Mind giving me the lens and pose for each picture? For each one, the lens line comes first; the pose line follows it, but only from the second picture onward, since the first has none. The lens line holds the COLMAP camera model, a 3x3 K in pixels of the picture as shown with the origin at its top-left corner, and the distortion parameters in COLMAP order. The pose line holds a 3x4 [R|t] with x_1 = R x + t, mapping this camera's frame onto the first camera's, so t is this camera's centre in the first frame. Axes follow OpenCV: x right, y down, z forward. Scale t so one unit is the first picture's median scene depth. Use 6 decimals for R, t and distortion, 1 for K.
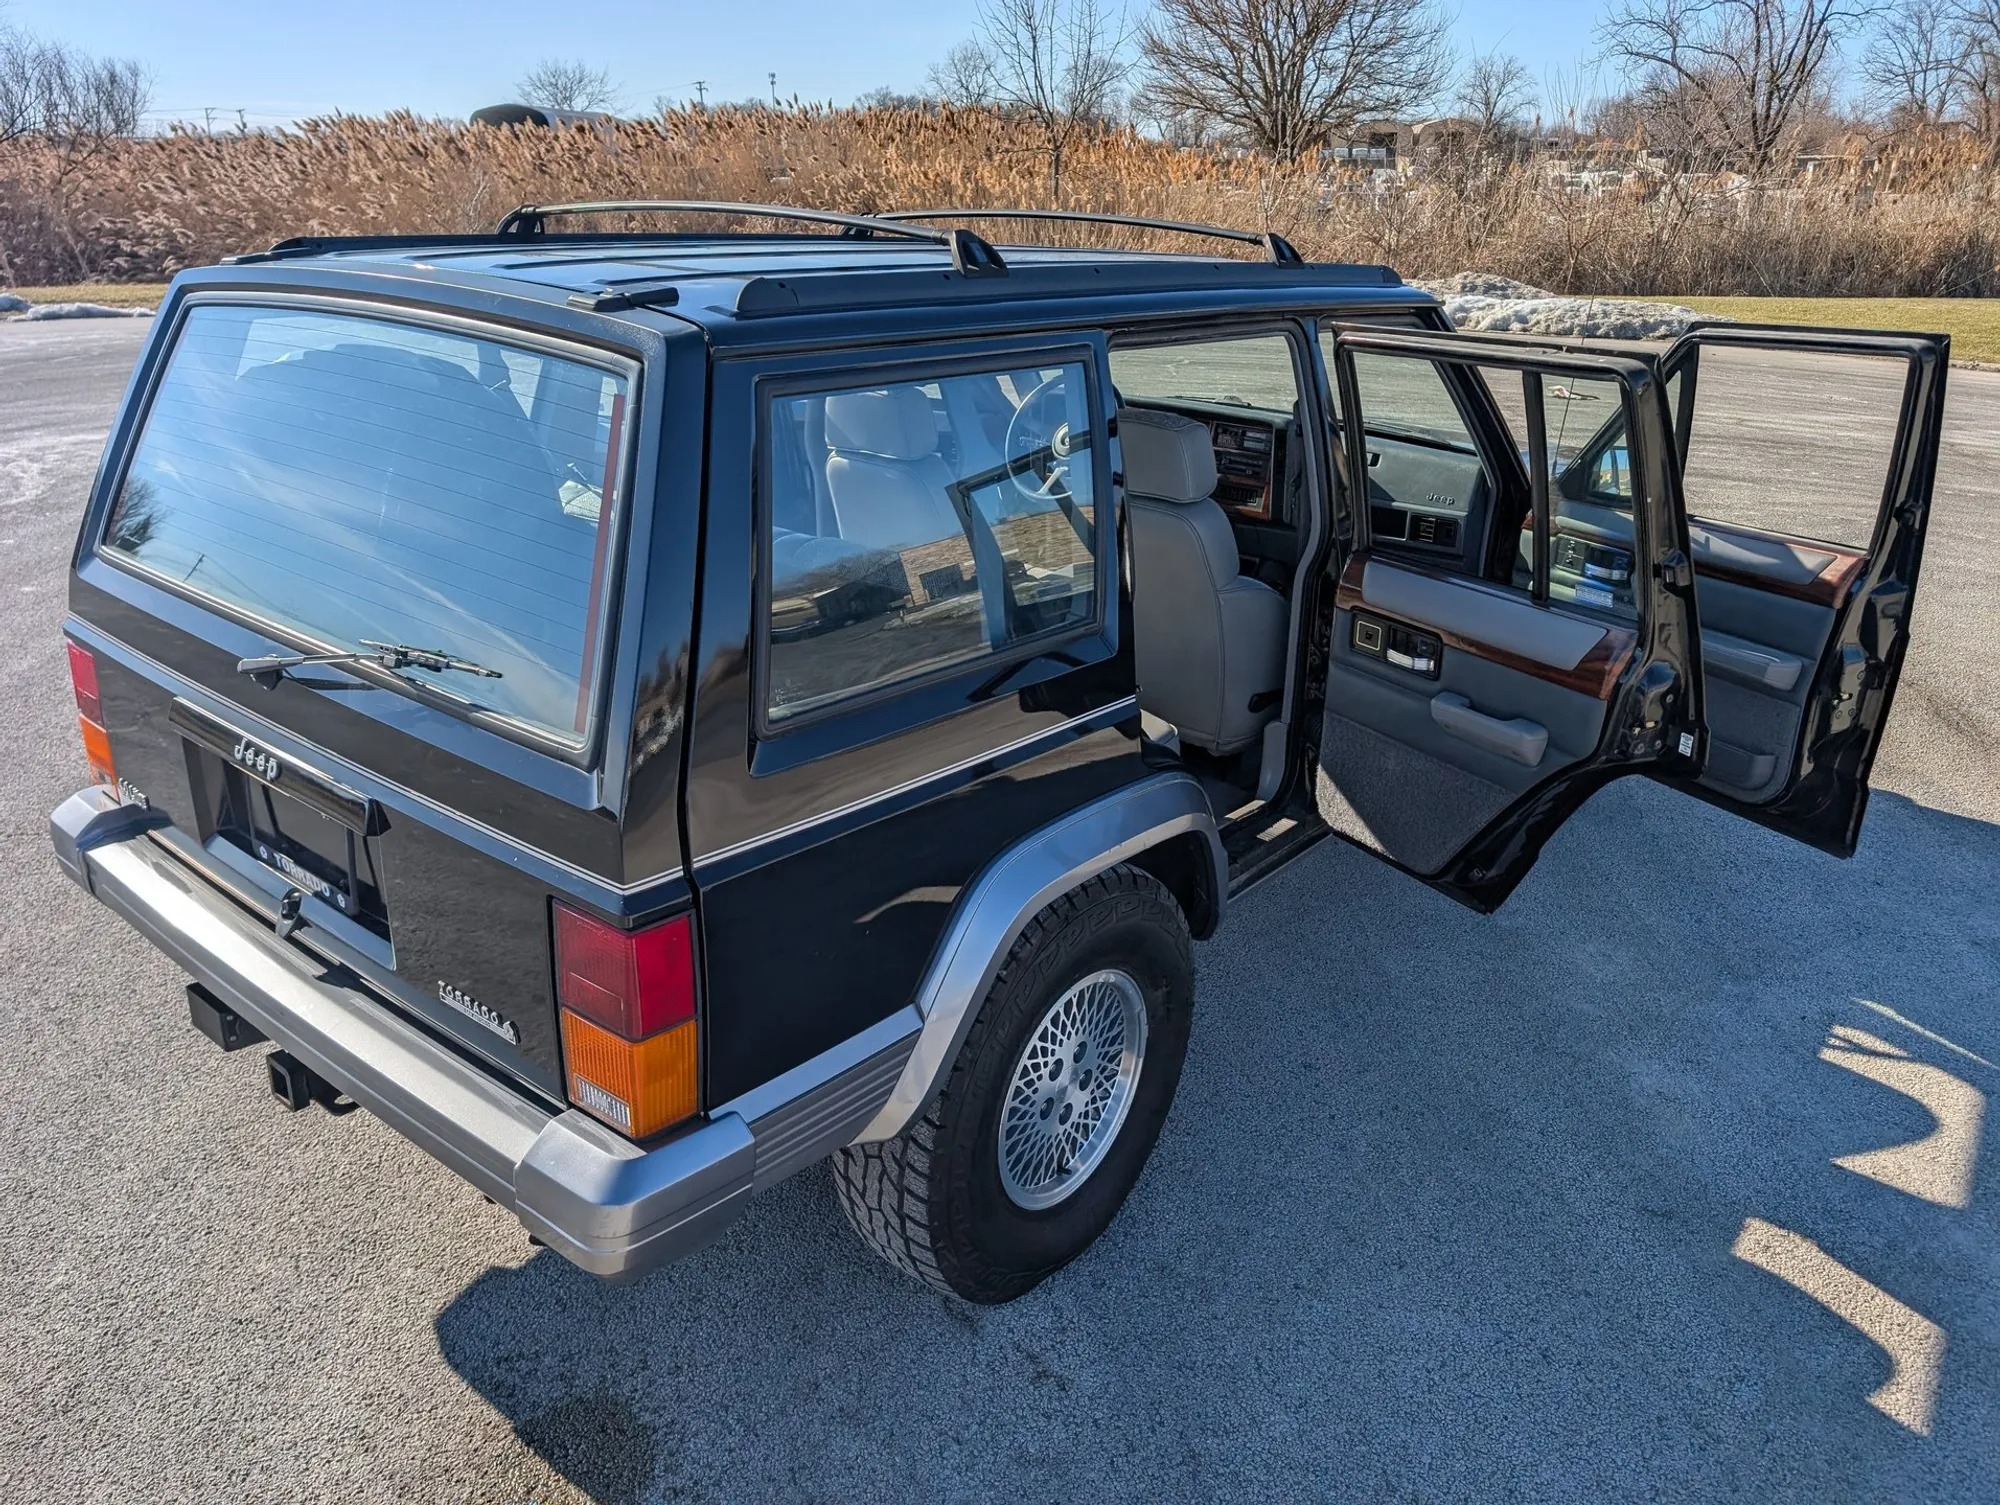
lens RADIAL K [[1516.3, 0, 1017.8], [0, 1516.3, 735.7], [0, 0, 1]] dist [0.008022, -0.010138]
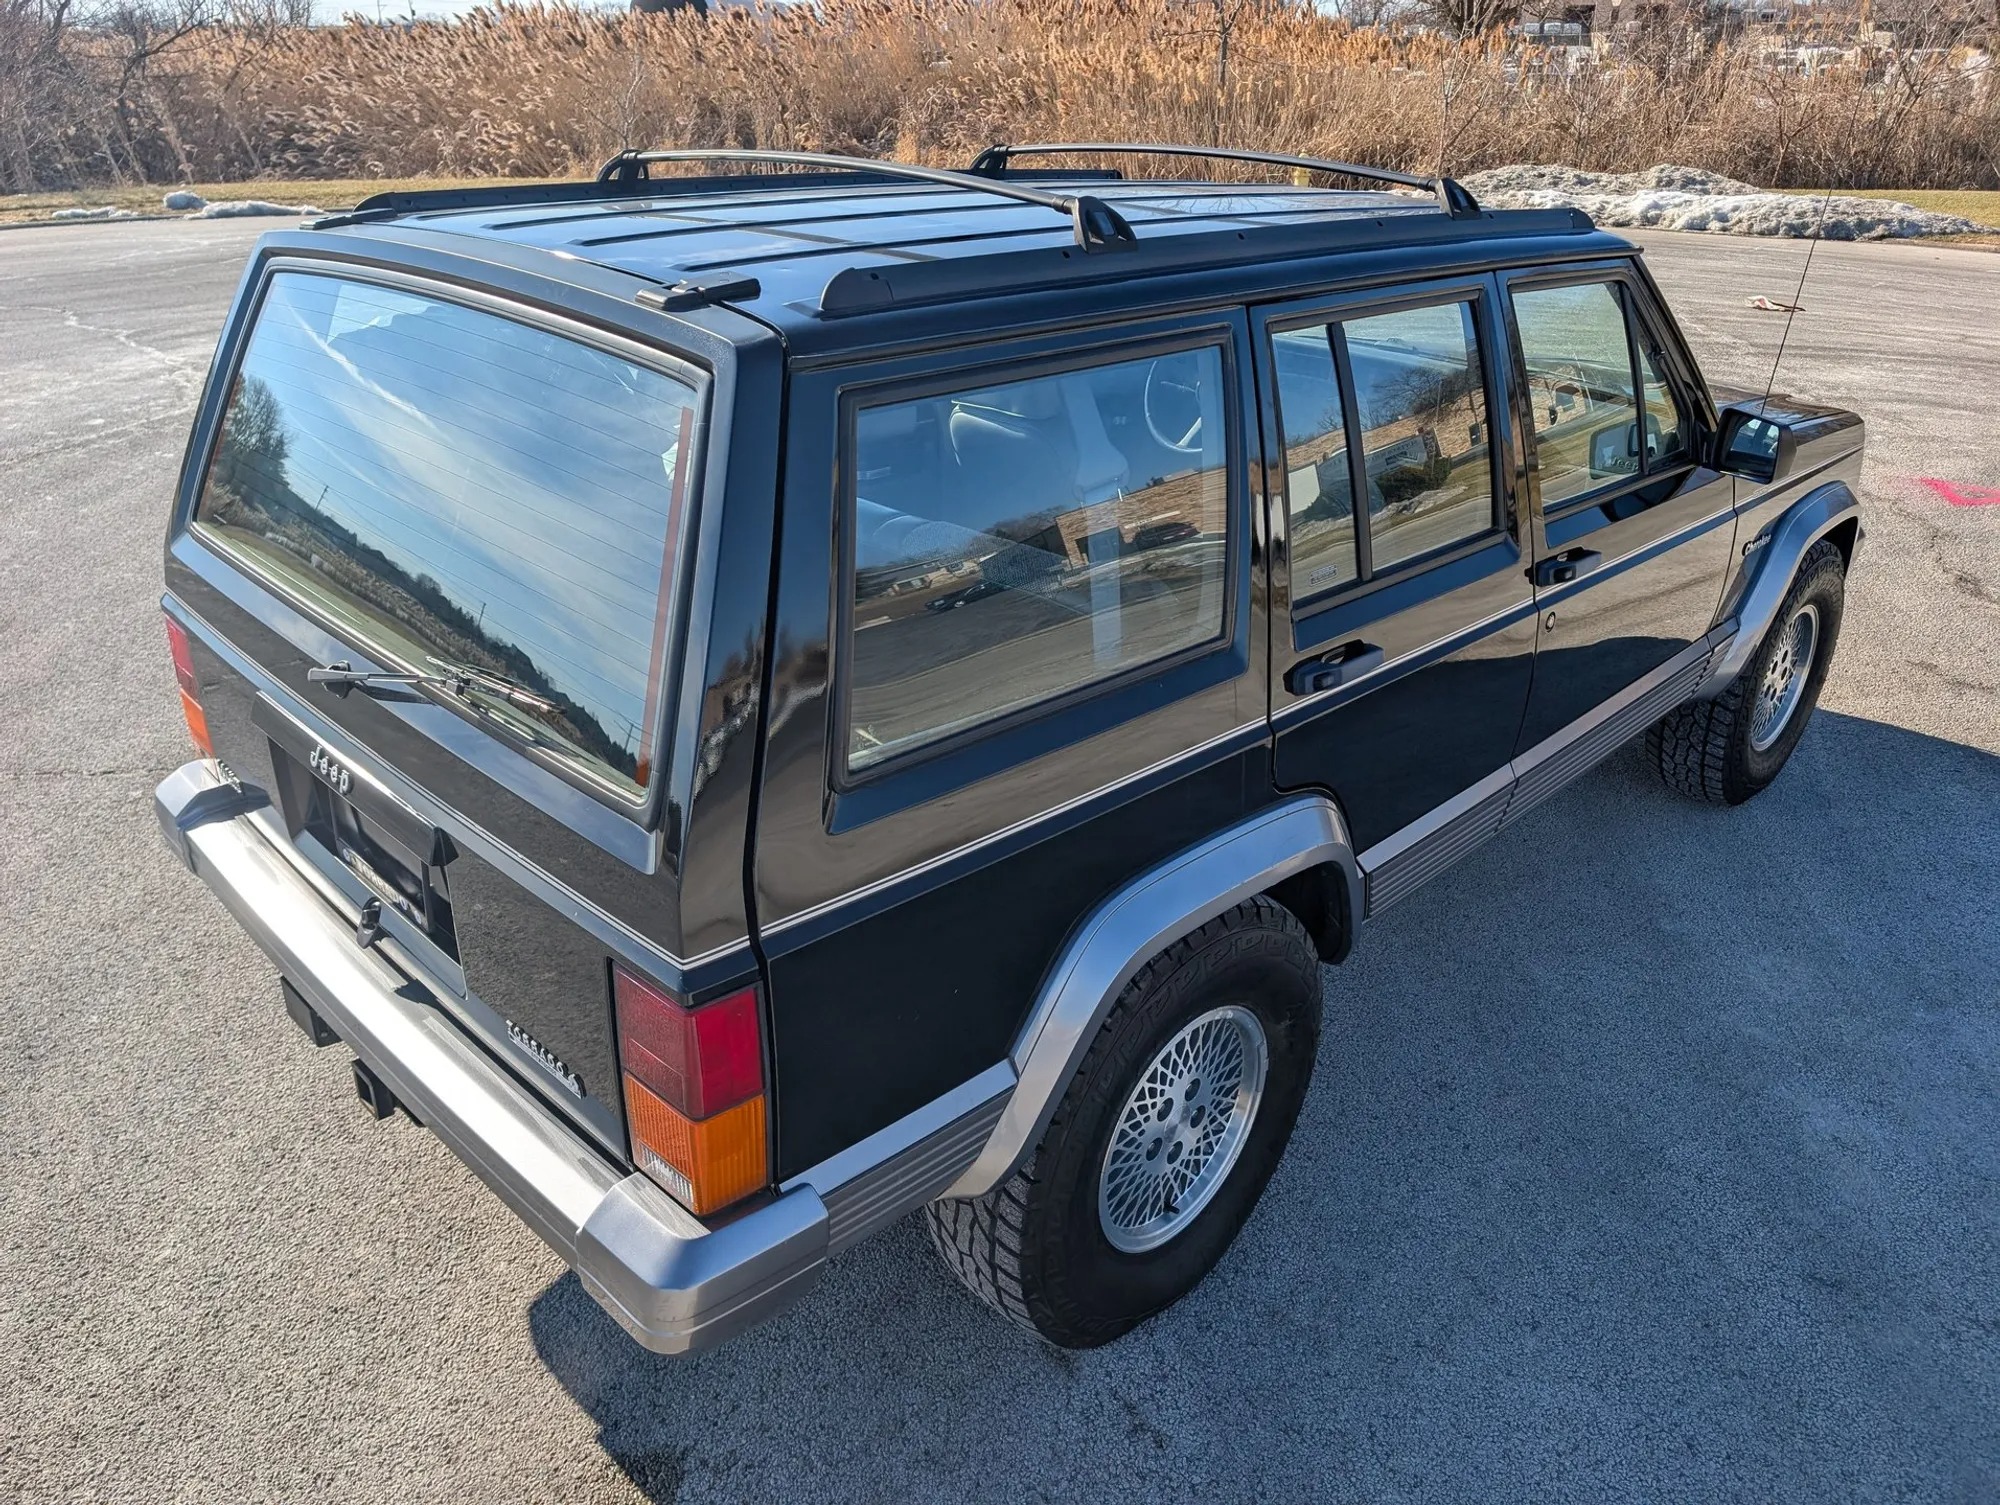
lens RADIAL K [[1516.3, 0, 1018.0], [0, 1516.3, 754.2], [0, 0, 1]] dist [0.008022, -0.010138]
pose [[0.994971, 0.033647, -0.094340, 0.014876], [-0.026176, 0.996504, 0.079336, -0.065627], [0.096680, -0.076467, 0.992374, 0.077922]]
